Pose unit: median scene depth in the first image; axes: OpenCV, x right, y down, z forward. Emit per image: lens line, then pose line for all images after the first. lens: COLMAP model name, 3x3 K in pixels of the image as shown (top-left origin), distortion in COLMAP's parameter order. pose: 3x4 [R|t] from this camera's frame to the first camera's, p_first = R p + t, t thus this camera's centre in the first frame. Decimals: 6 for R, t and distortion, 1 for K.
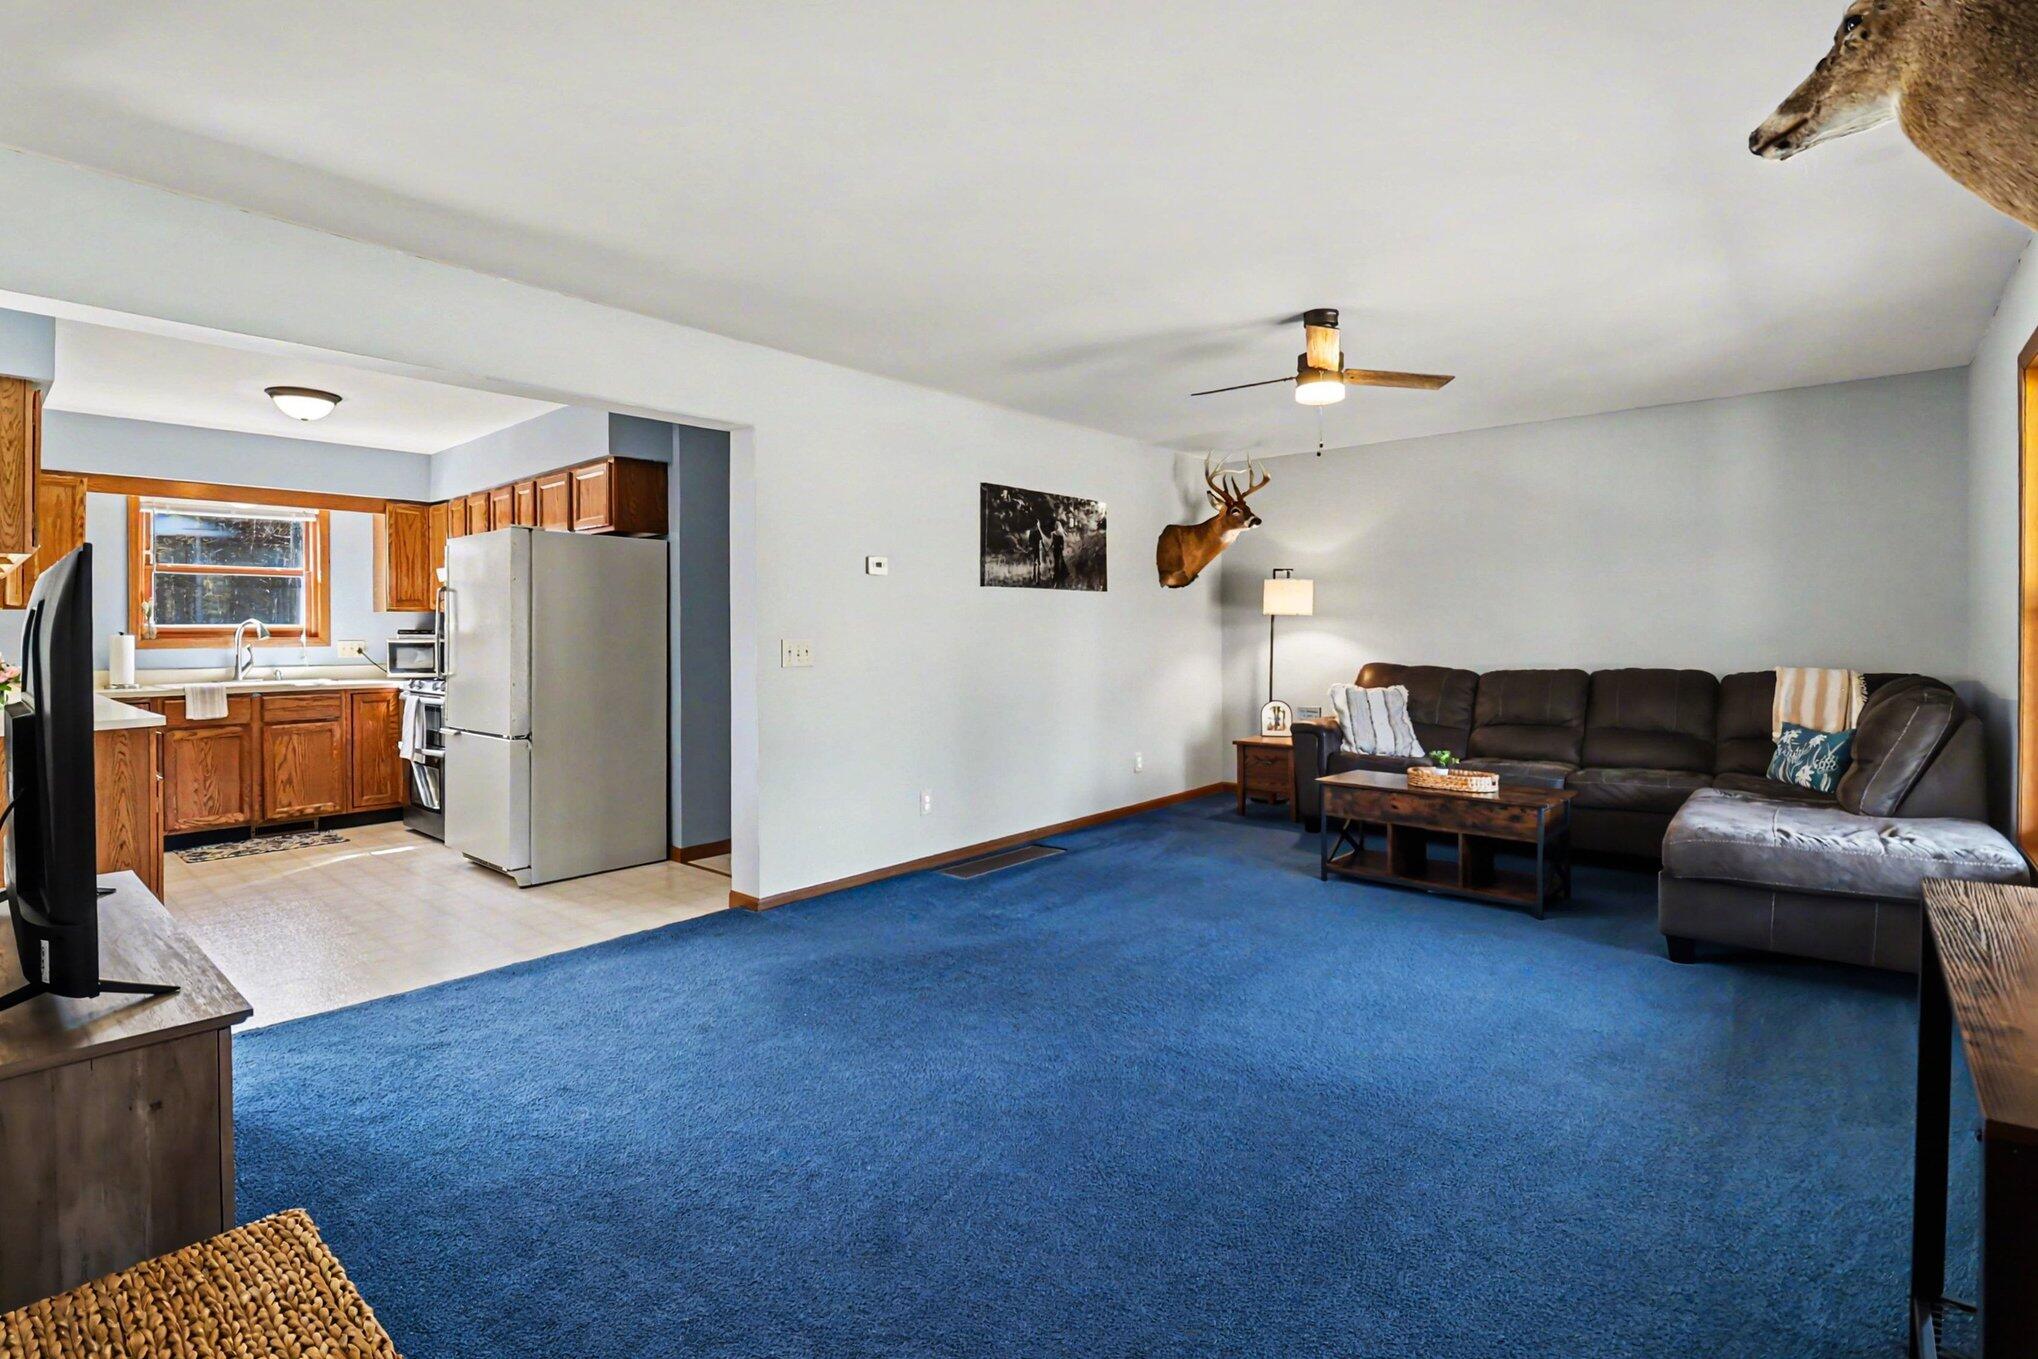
lens RADIAL K [[935.8, 0, 1022.3], [0, 935.8, 637.1], [0, 0, 1]] dist [0.000532, -0.000099]
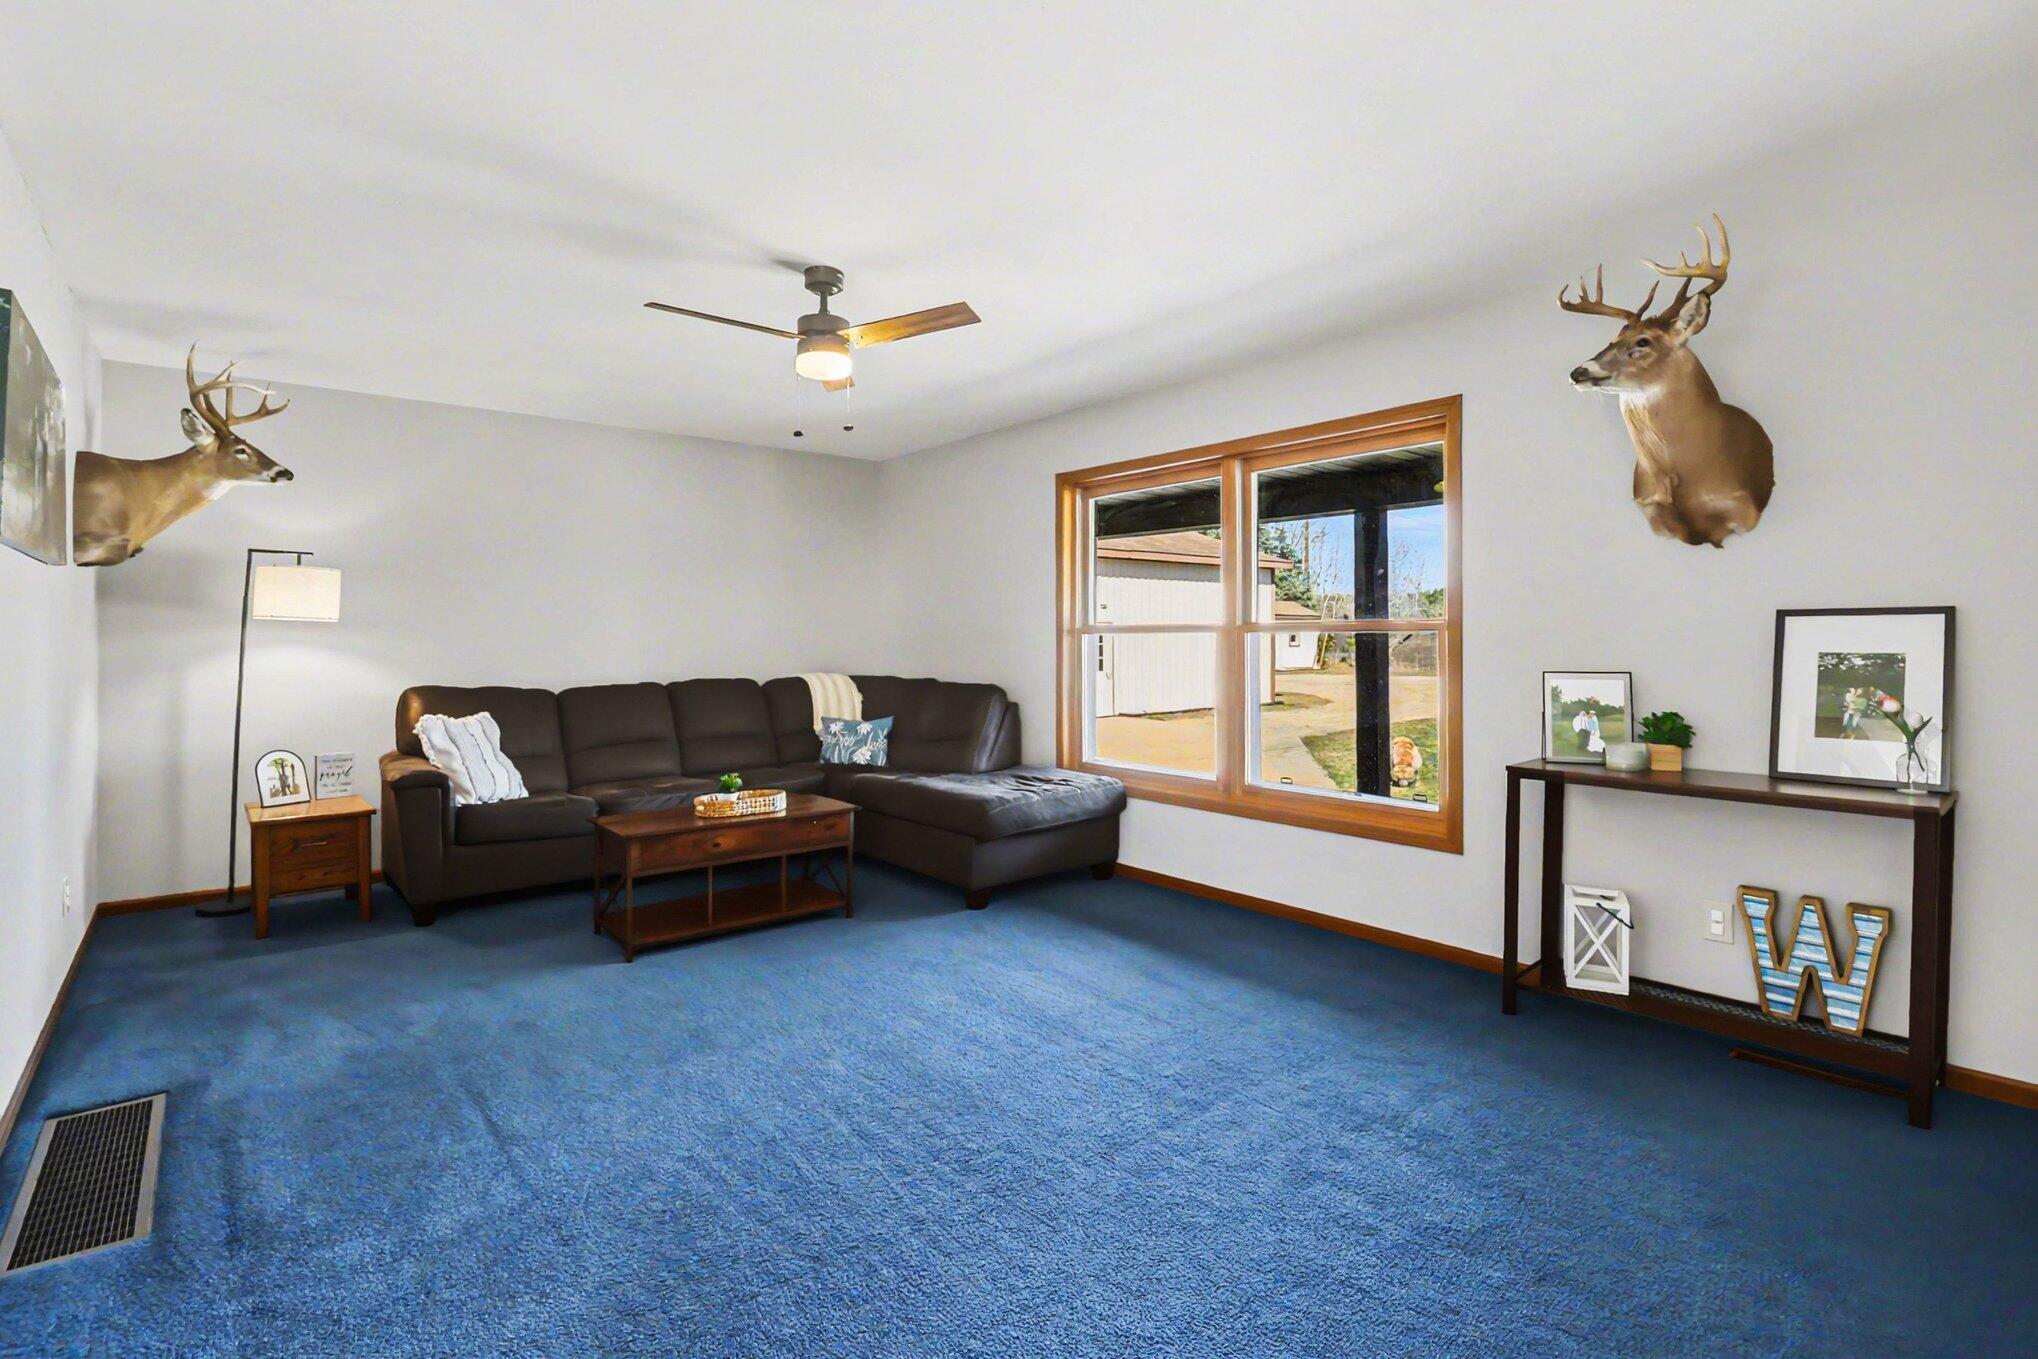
lens RADIAL K [[935.8, 0, 1022.3], [0, 935.8, 637.1], [0, 0, 1]] dist [0.000532, -0.000099]
pose [[0.222491, 0.006188, 0.974915, -0.299791], [0.009007, 0.999924, -0.008402, -0.002107], [-0.974893, 0.010650, 0.222418, 0.400019]]
